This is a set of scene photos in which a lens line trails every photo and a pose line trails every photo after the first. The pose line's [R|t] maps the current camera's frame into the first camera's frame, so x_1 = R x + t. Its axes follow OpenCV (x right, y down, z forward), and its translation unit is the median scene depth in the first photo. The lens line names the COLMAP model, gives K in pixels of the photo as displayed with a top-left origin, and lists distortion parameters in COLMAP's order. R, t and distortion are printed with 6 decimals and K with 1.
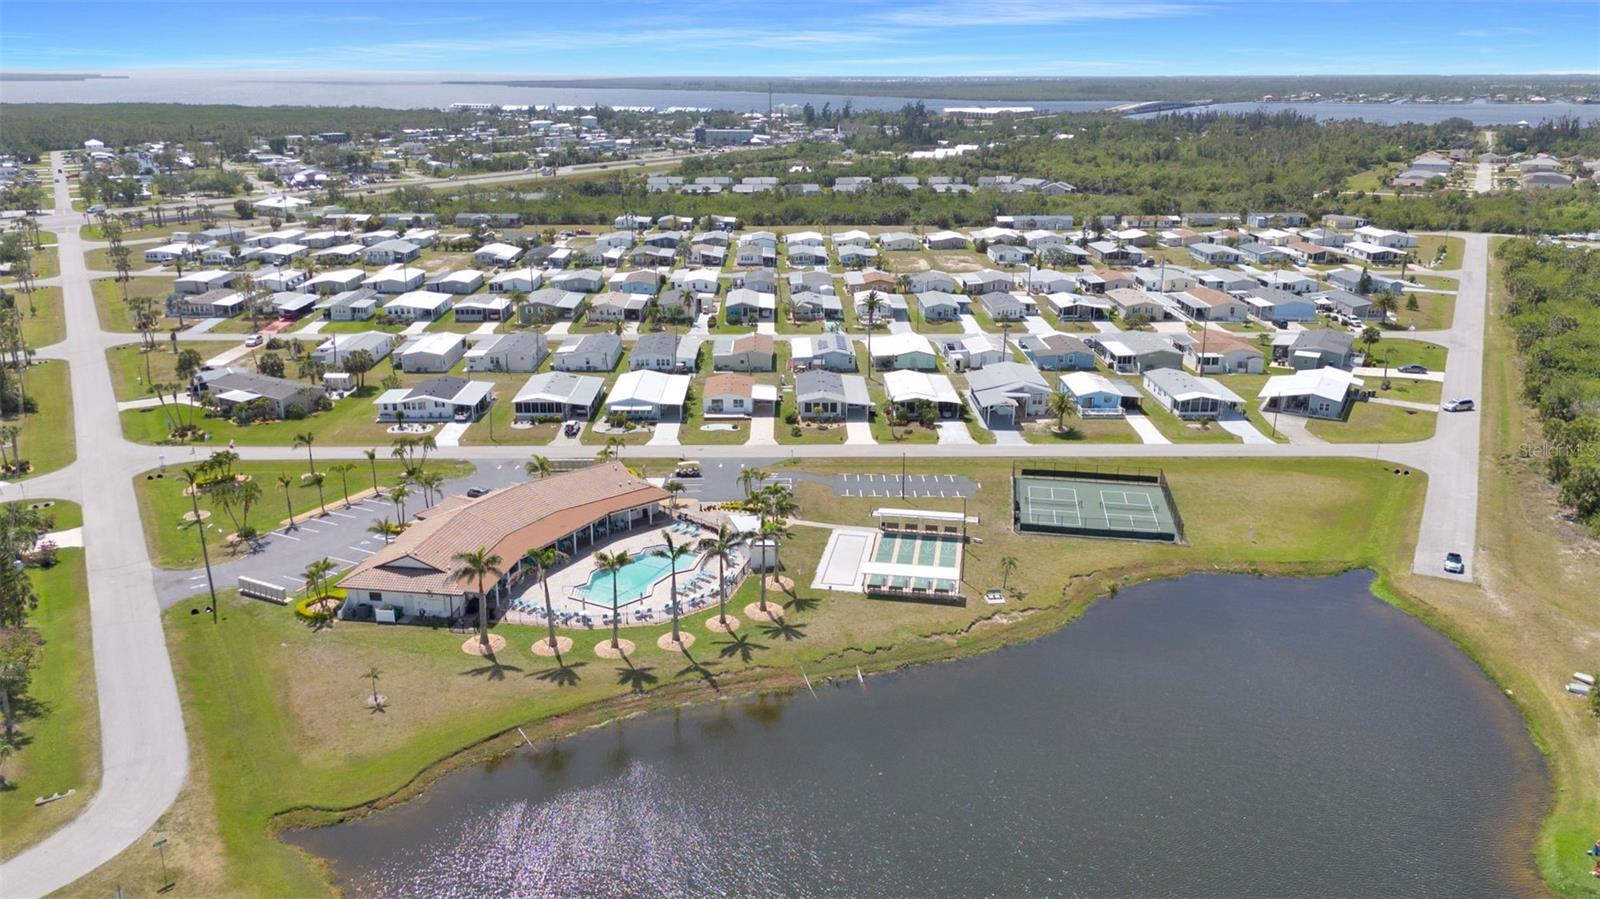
lens RADIAL K [[1153.9, 0, 801.8], [0, 1153.9, 502.0], [0, 0, 1]] dist [0.066707, -0.056936]
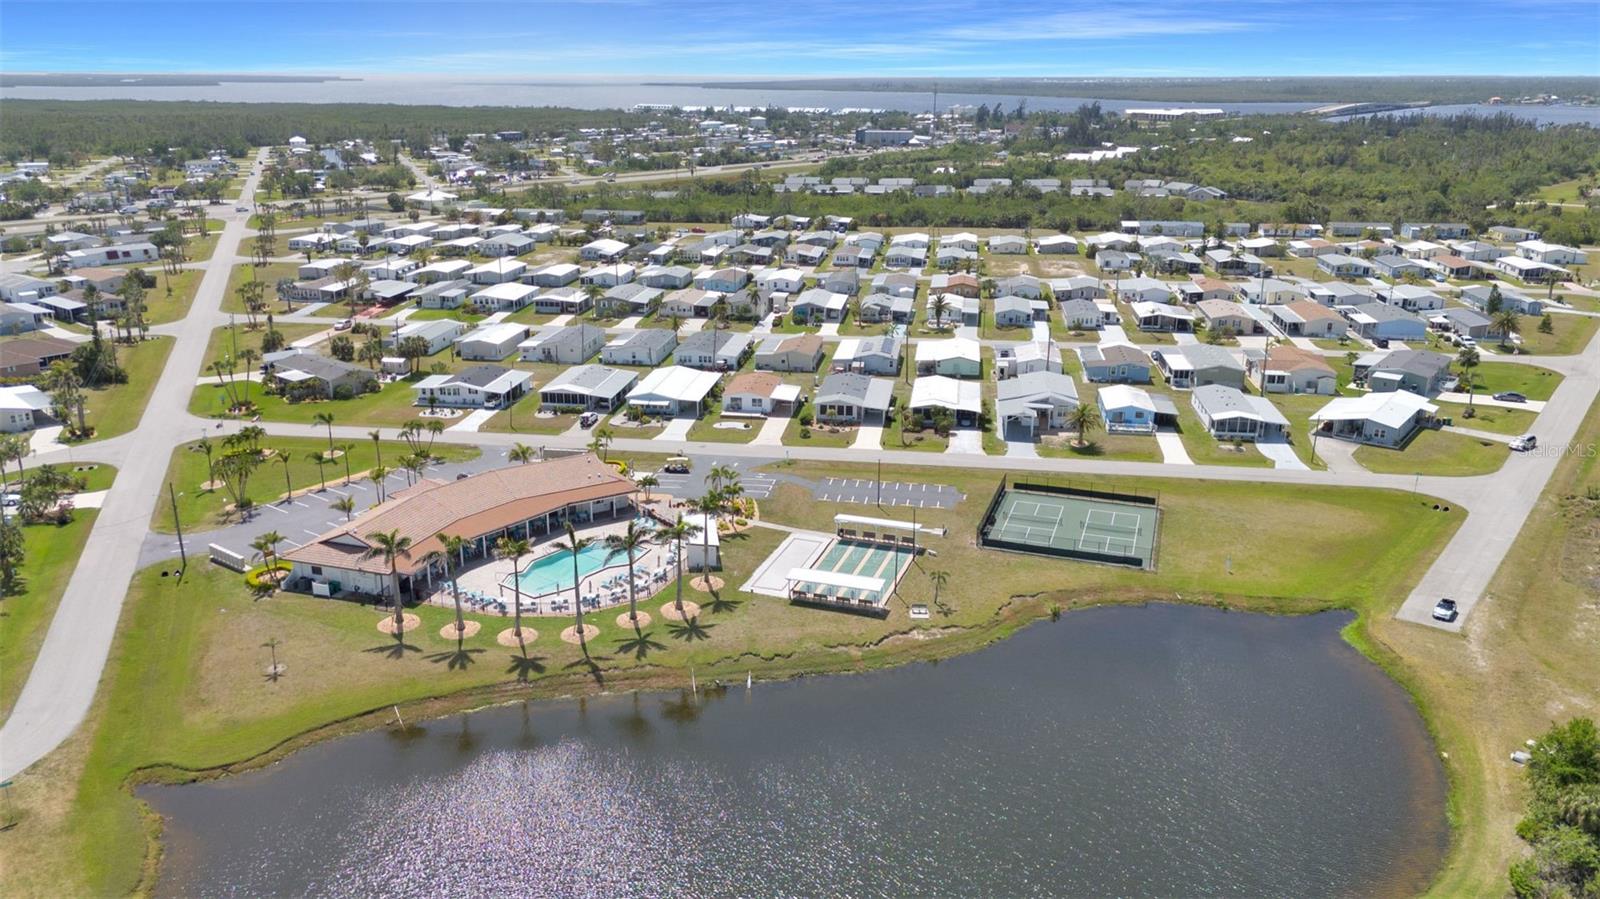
lens RADIAL K [[1153.9, 0, 801.8], [0, 1153.9, 502.0], [0, 0, 1]] dist [0.066707, -0.056936]
pose [[0.987558, 0.055278, -0.147222, 0.101067], [-0.055433, 0.998458, 0.003056, -0.003500], [0.147164, 0.005143, 0.989099, 0.013947]]
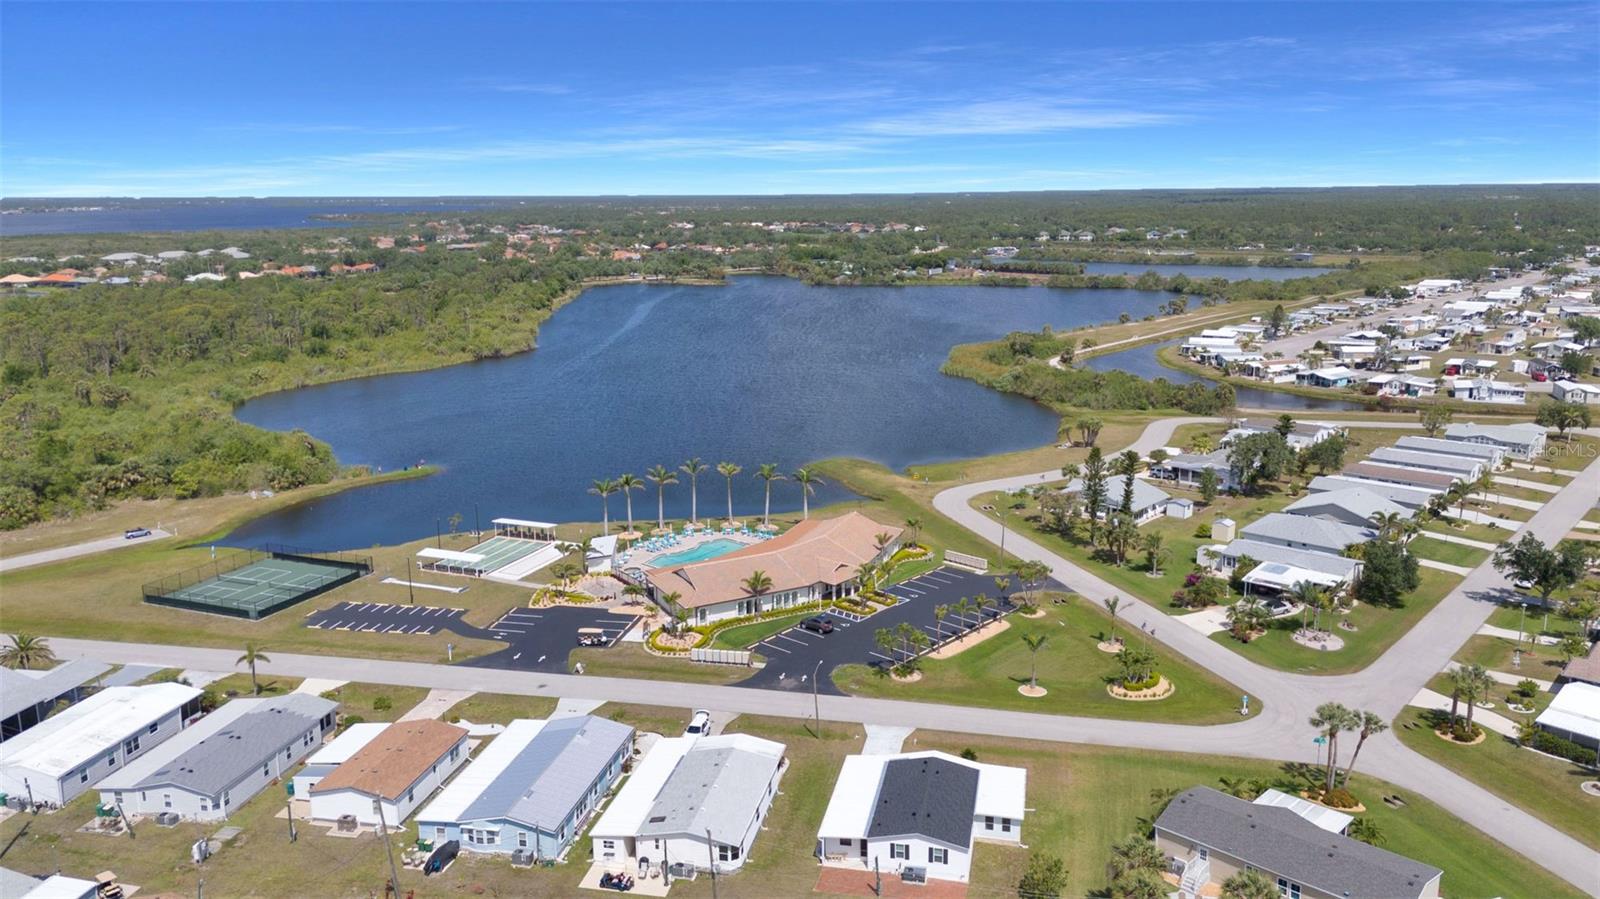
lens RADIAL K [[1170.7, 0, 800.0], [0, 1170.7, 449.5], [0, 0, 1]] dist [0.102175, -0.121785]
pose [[-0.974427, -0.042451, 0.220660, -0.280260], [0.083887, 0.842274, 0.532482, -0.383913], [-0.208461, 0.537375, -0.817173, 1.027522]]
